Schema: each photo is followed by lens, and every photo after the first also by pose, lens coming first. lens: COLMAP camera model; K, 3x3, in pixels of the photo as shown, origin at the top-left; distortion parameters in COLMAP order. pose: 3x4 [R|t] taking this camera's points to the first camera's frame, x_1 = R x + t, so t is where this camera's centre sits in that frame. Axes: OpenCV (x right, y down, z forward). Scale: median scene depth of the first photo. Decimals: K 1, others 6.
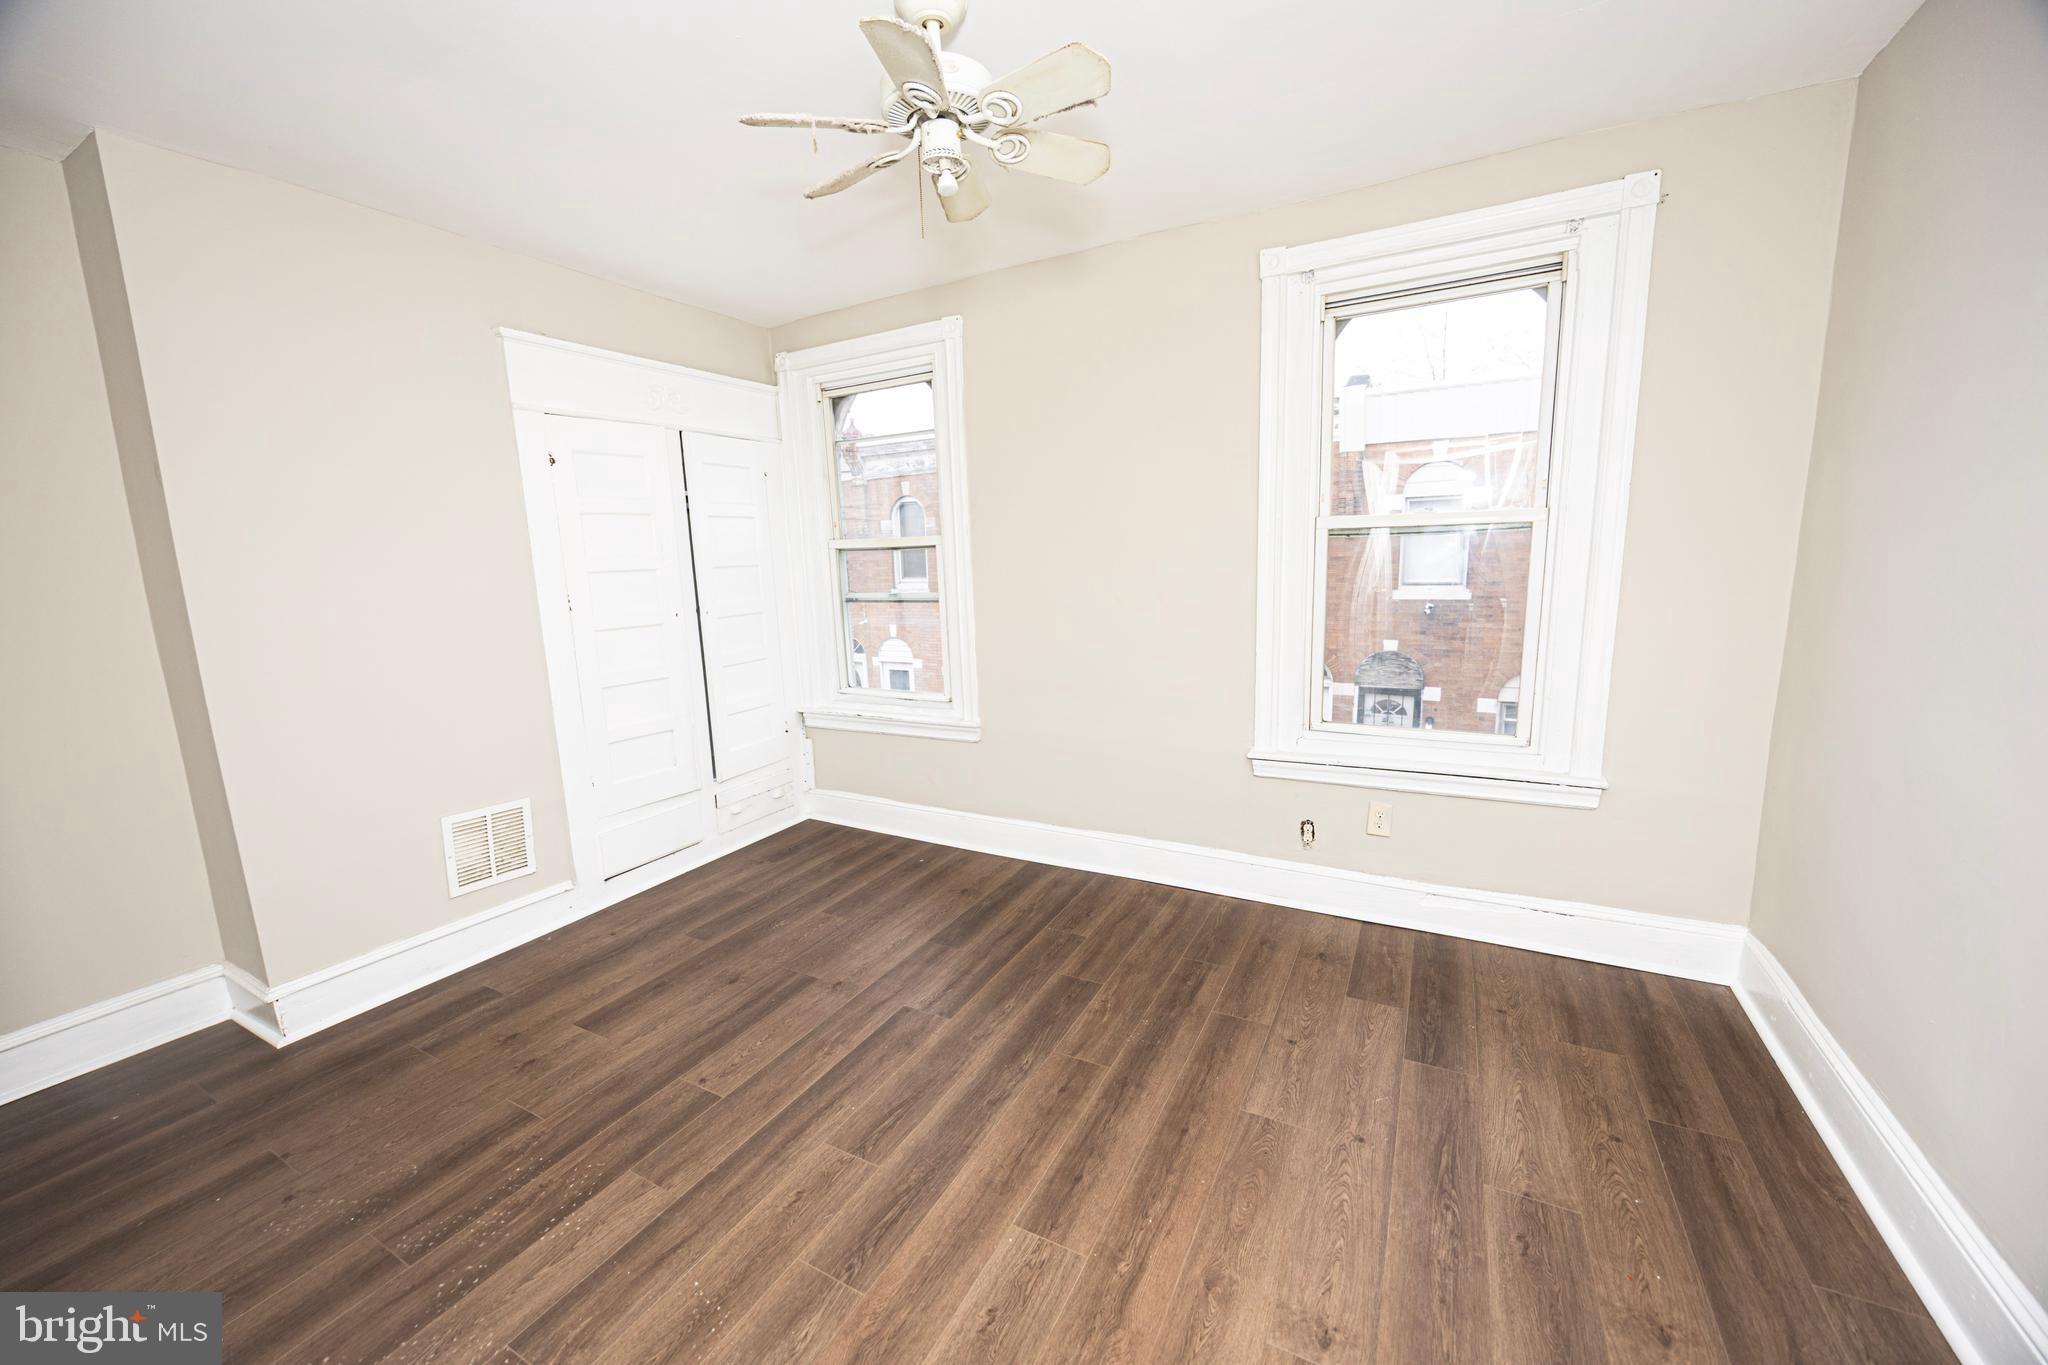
lens RADIAL K [[767.2, 0, 1032.0], [0, 767.2, 682.1], [0, 0, 1]] dist [0.000505, 0.000018]
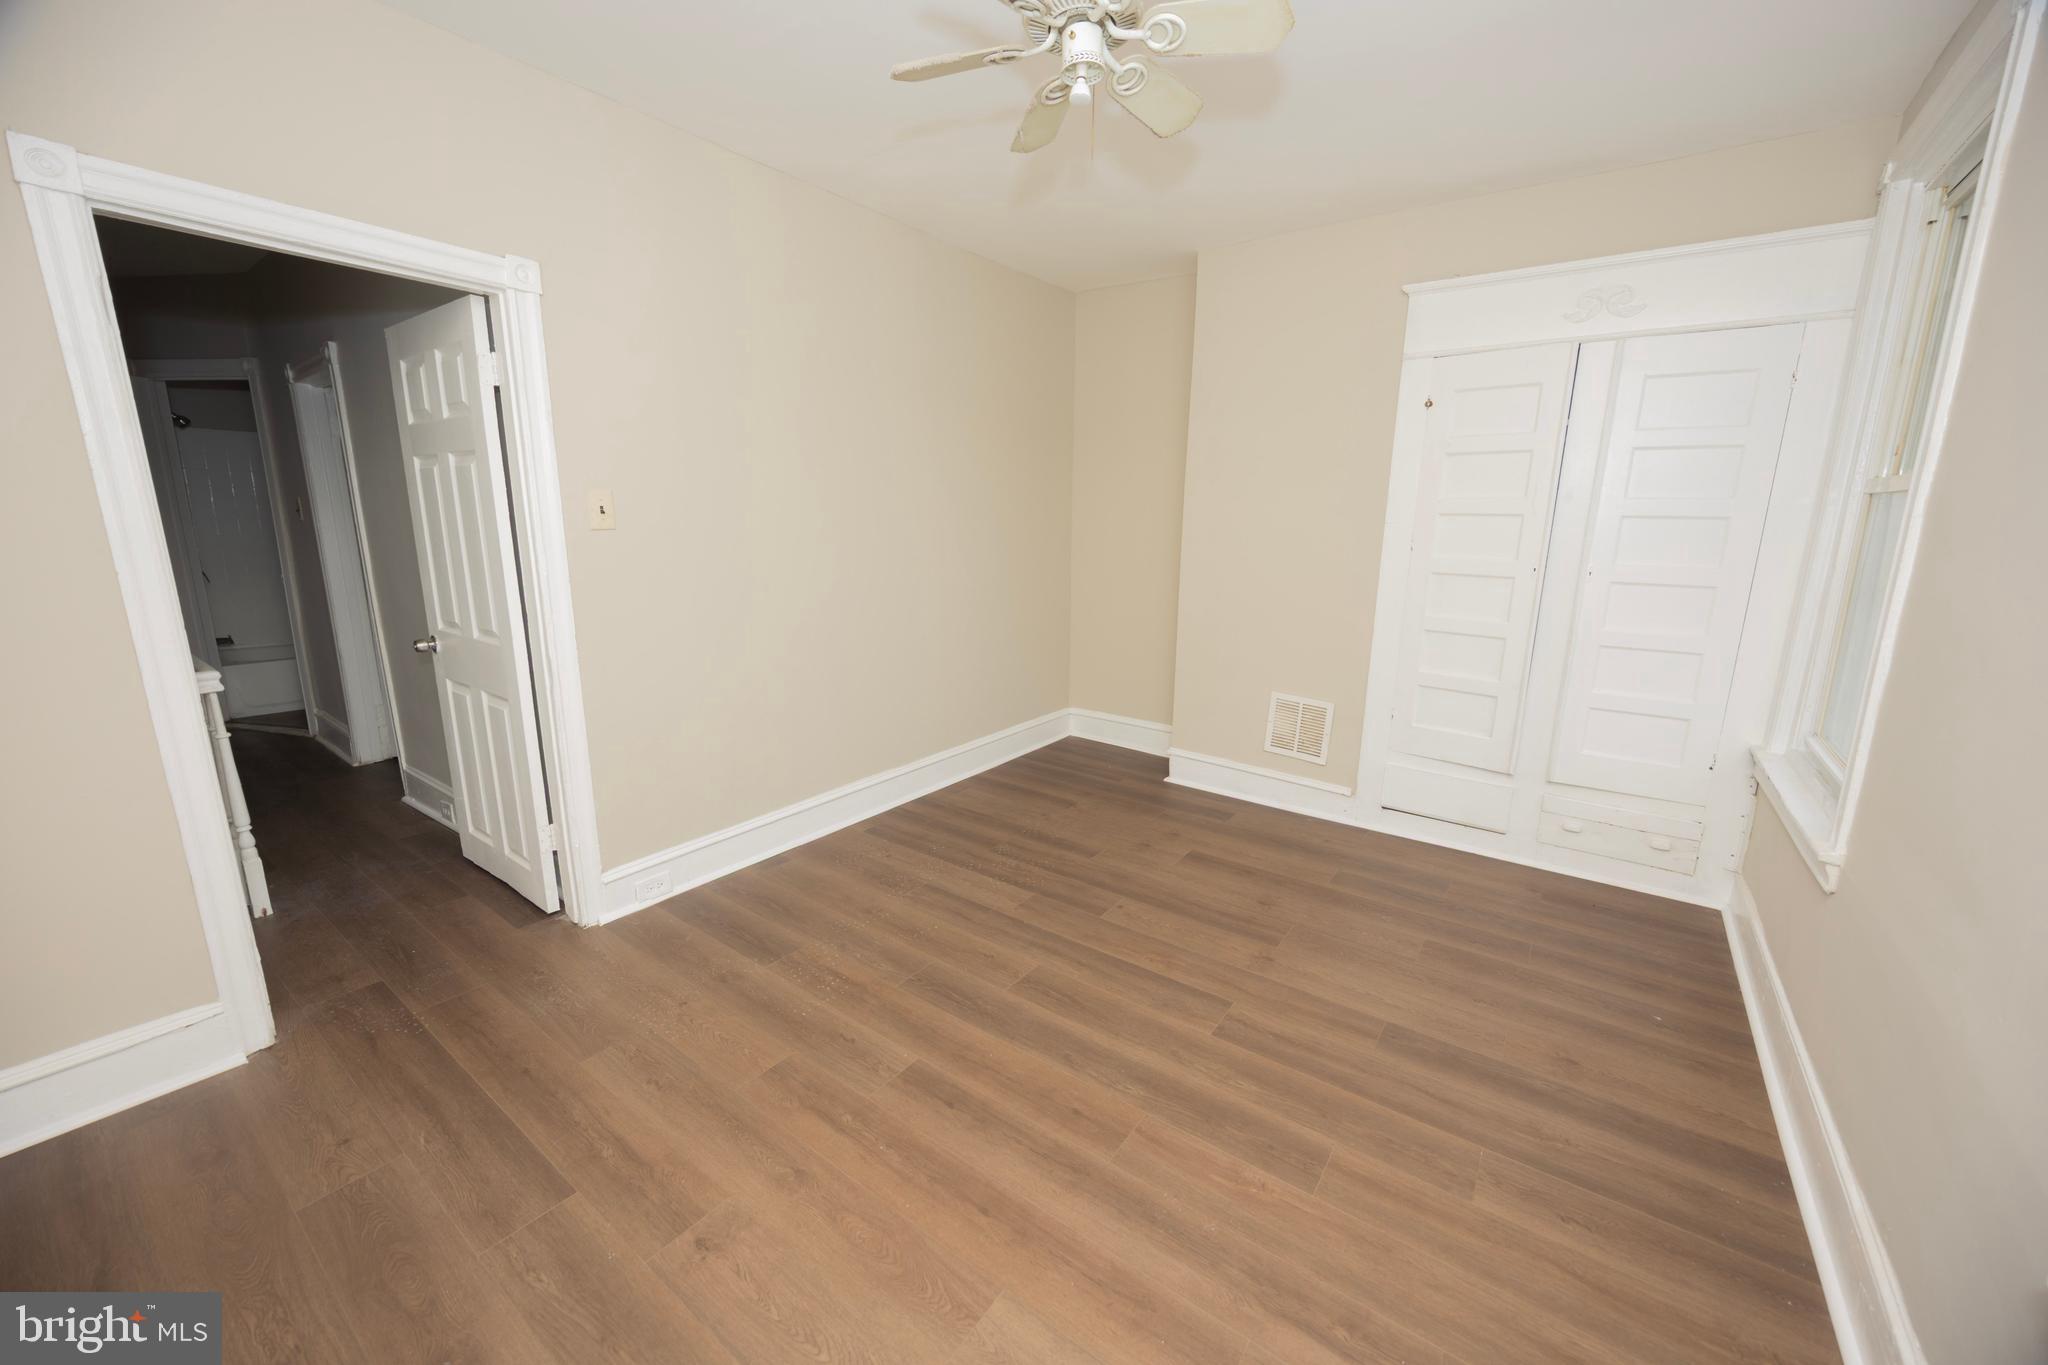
lens RADIAL K [[767.2, 0, 1032.0], [0, 767.2, 682.1], [0, 0, 1]] dist [0.000505, 0.000018]
pose [[-0.128230, 0.242745, -0.961578, 0.700519], [-0.175195, 0.948789, 0.262879, -0.144812], [0.976147, 0.202173, -0.079136, 0.831923]]
